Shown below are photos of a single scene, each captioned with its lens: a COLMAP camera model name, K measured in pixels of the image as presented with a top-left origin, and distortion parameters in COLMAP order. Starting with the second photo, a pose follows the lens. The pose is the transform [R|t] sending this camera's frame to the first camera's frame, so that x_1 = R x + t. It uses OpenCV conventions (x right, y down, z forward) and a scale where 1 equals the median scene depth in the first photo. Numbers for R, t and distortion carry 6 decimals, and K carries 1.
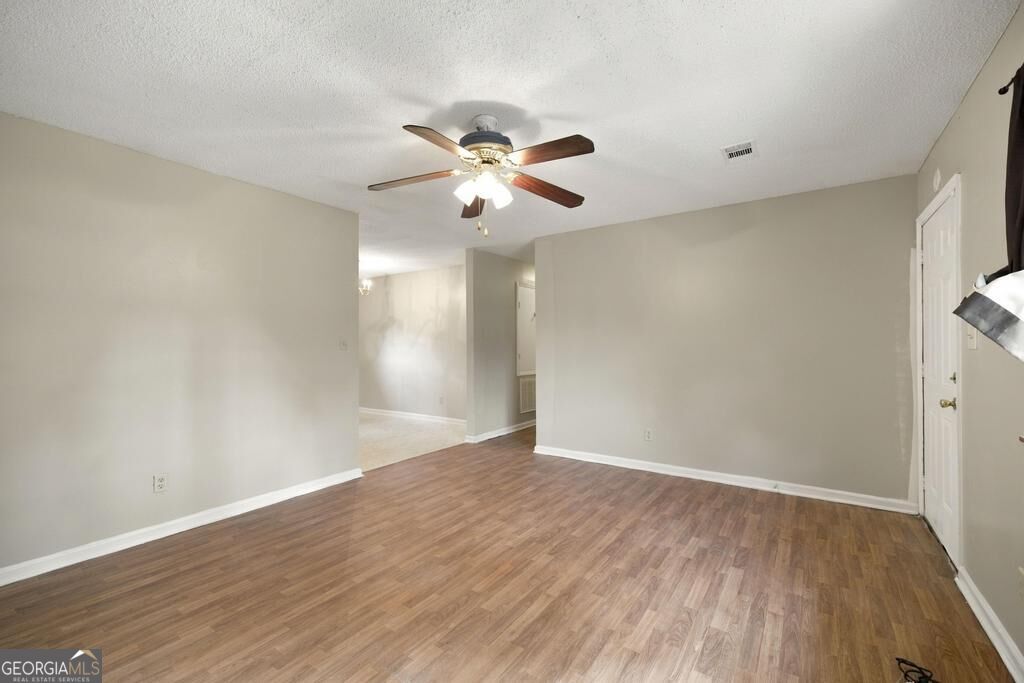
lens RADIAL K [[437.0, 0, 516.1], [0, 437.0, 344.6], [0, 0, 1]] dist [0.012606, -0.000159]
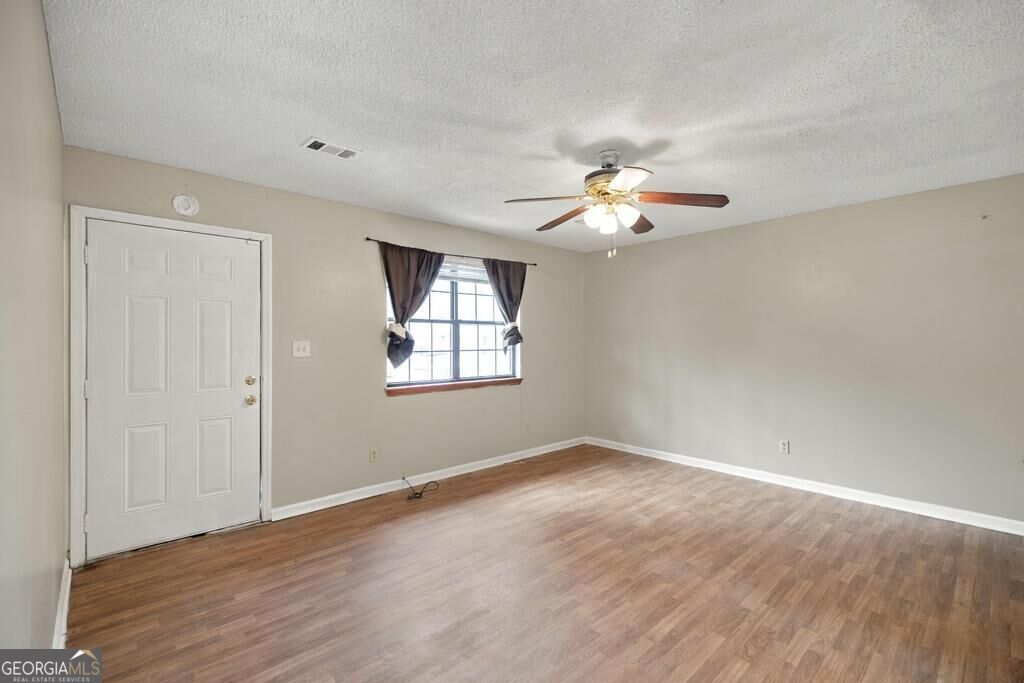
lens RADIAL K [[437.9, 0, 509.5], [0, 437.9, 339.9], [0, 0, 1]] dist [0.005093, -0.001796]
pose [[-0.970643, 0.008461, 0.240377, -0.079397], [0.005778, 0.999913, -0.011861, -0.026965], [-0.240457, -0.010124, -0.970607, 1.925881]]
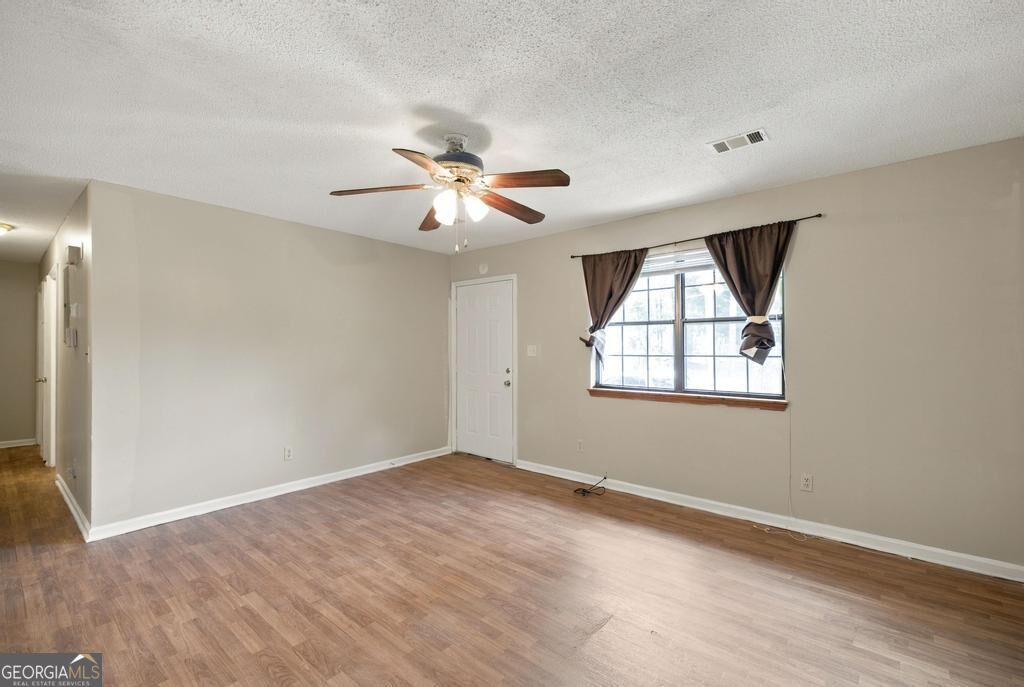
lens RADIAL K [[437.0, 0, 531.4], [0, 437.0, 351.2], [0, 0, 1]] dist [0.012606, -0.000159]
pose [[0.079704, -0.003689, 0.996812, -0.944998], [-0.003886, 0.999984, 0.004012, -0.026558], [-0.996811, -0.004193, 0.079688, 0.669486]]
